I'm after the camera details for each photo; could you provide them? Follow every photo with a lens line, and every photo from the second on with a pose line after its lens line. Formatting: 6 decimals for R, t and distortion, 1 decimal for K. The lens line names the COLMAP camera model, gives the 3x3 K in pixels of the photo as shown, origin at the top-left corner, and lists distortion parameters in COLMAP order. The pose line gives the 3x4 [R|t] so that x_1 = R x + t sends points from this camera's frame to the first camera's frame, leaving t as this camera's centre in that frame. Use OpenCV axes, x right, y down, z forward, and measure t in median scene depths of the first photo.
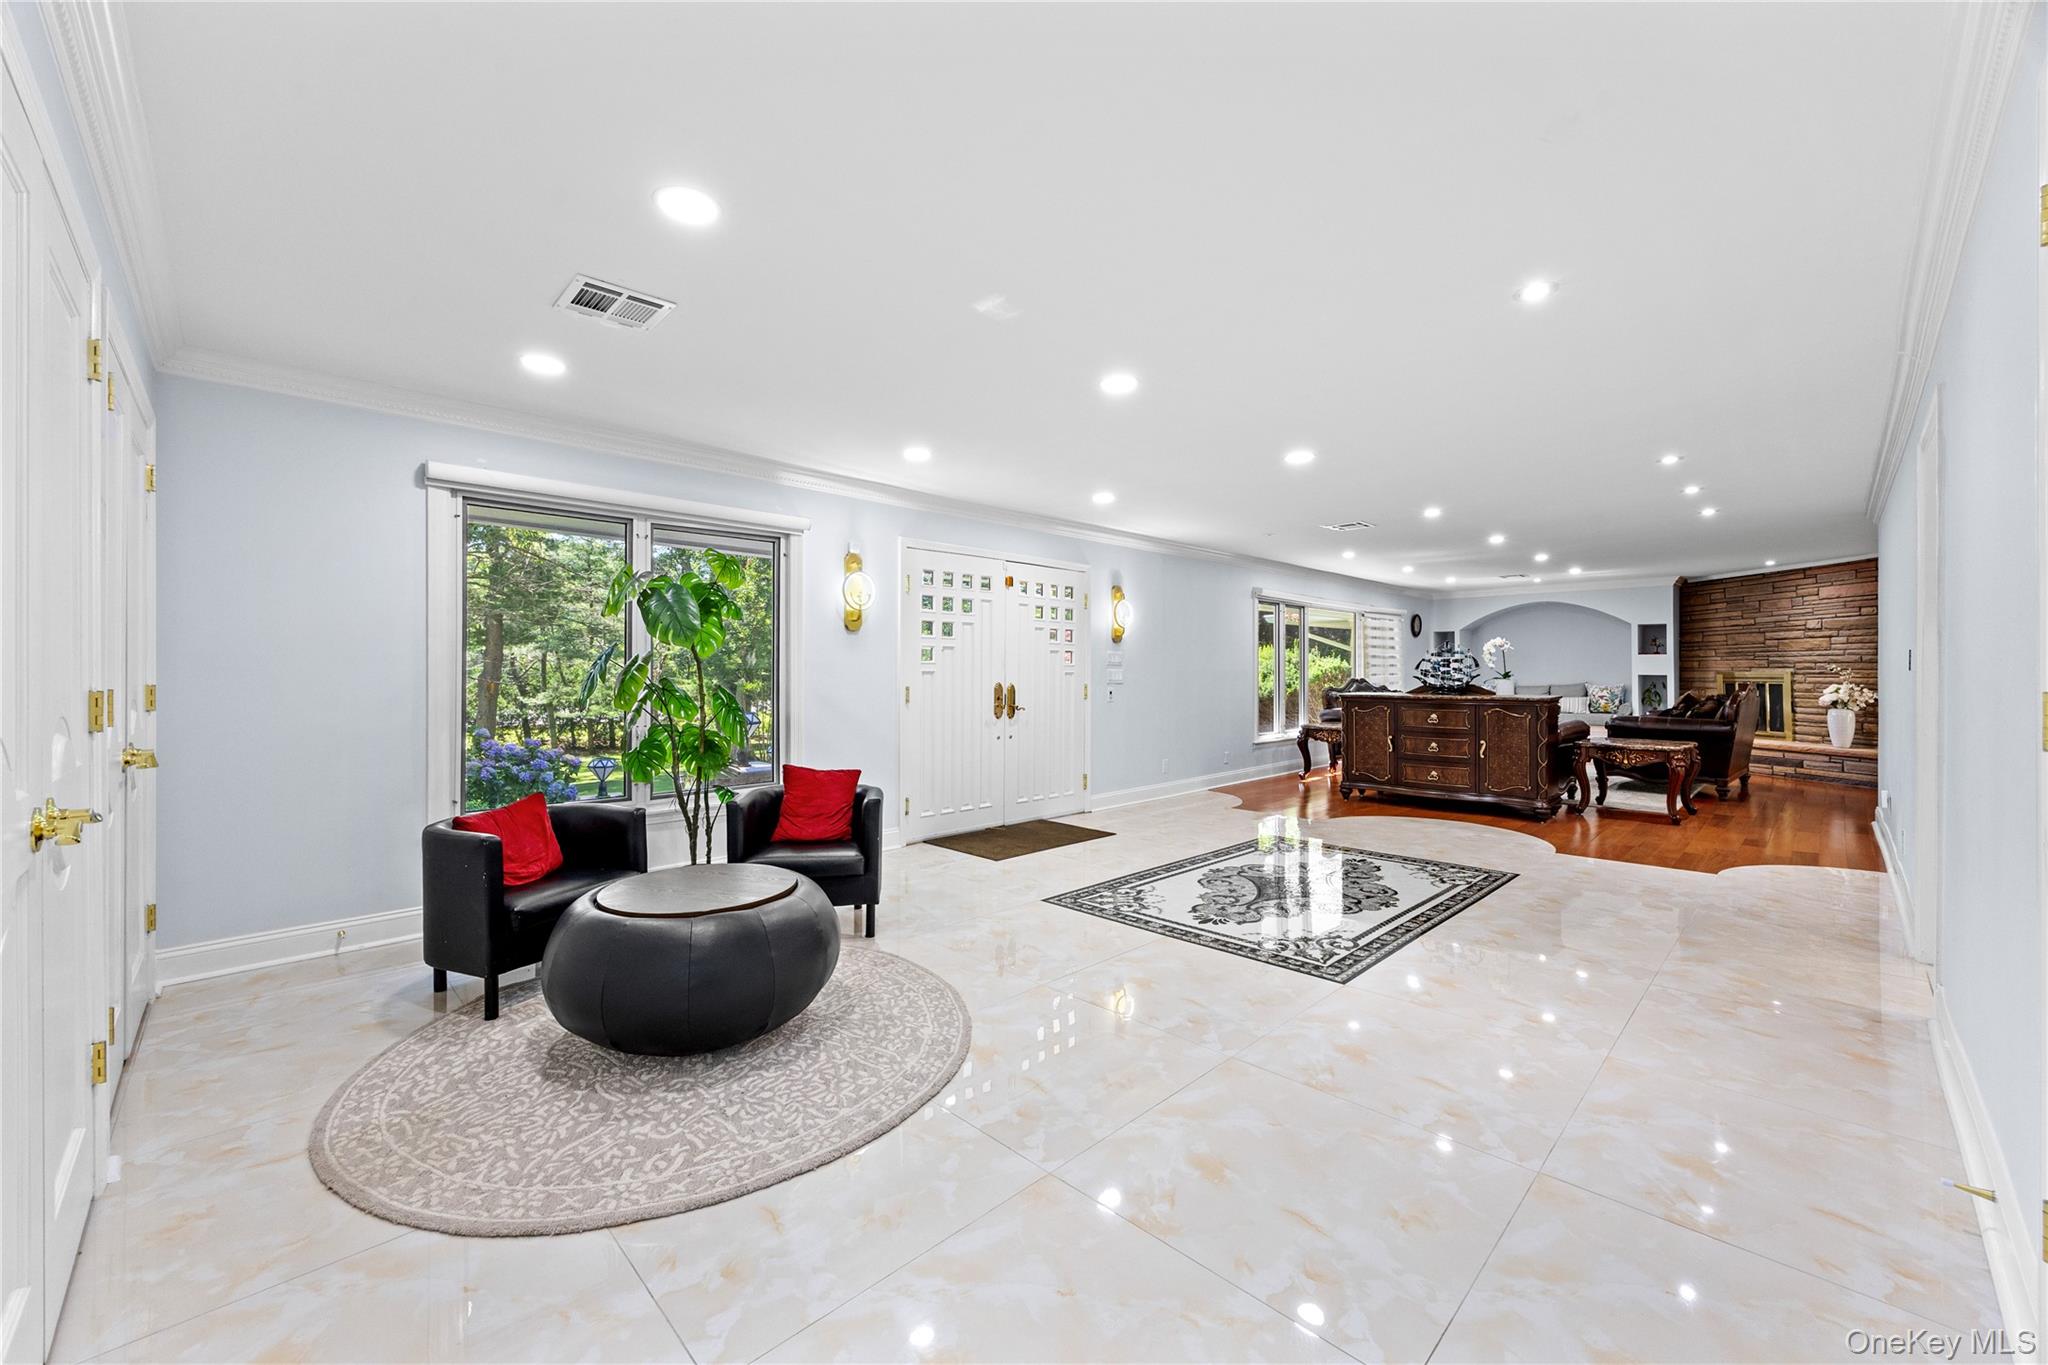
lens RADIAL K [[796.3, 0, 1022.3], [0, 796.3, 676.8], [0, 0, 1]] dist [-0.006605, 0.000246]
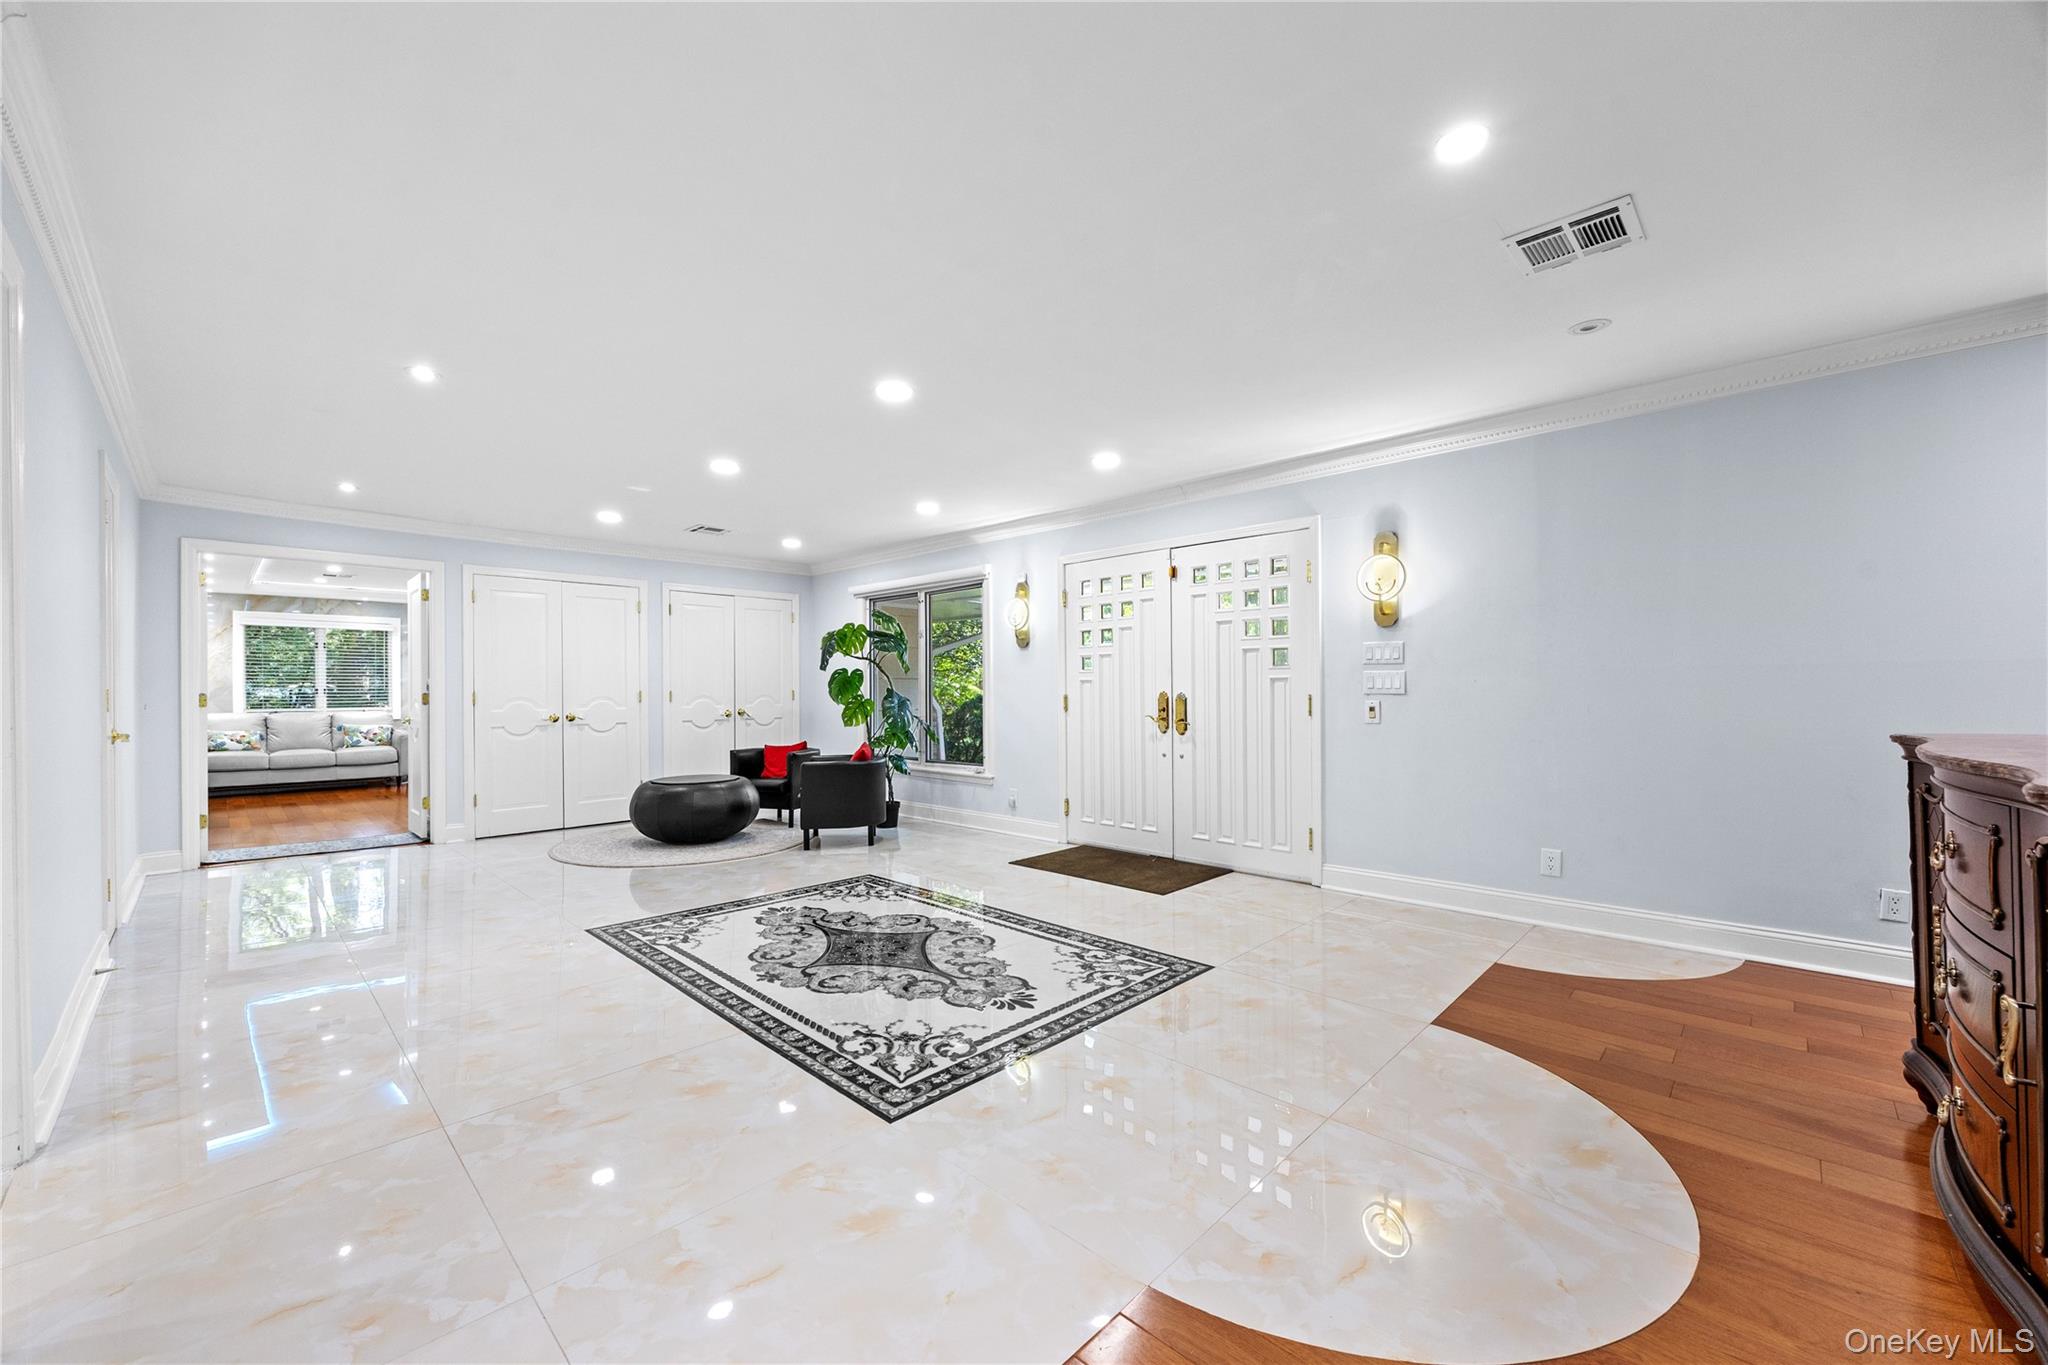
lens RADIAL K [[796.3, 0, 1022.3], [0, 796.3, 676.8], [0, 0, 1]] dist [-0.006605, 0.000246]
pose [[0.025578, -0.014962, -0.999561, 0.979776], [0.002338, 0.999886, -0.014907, 0.005230], [0.999670, -0.001956, 0.025611, 0.967874]]
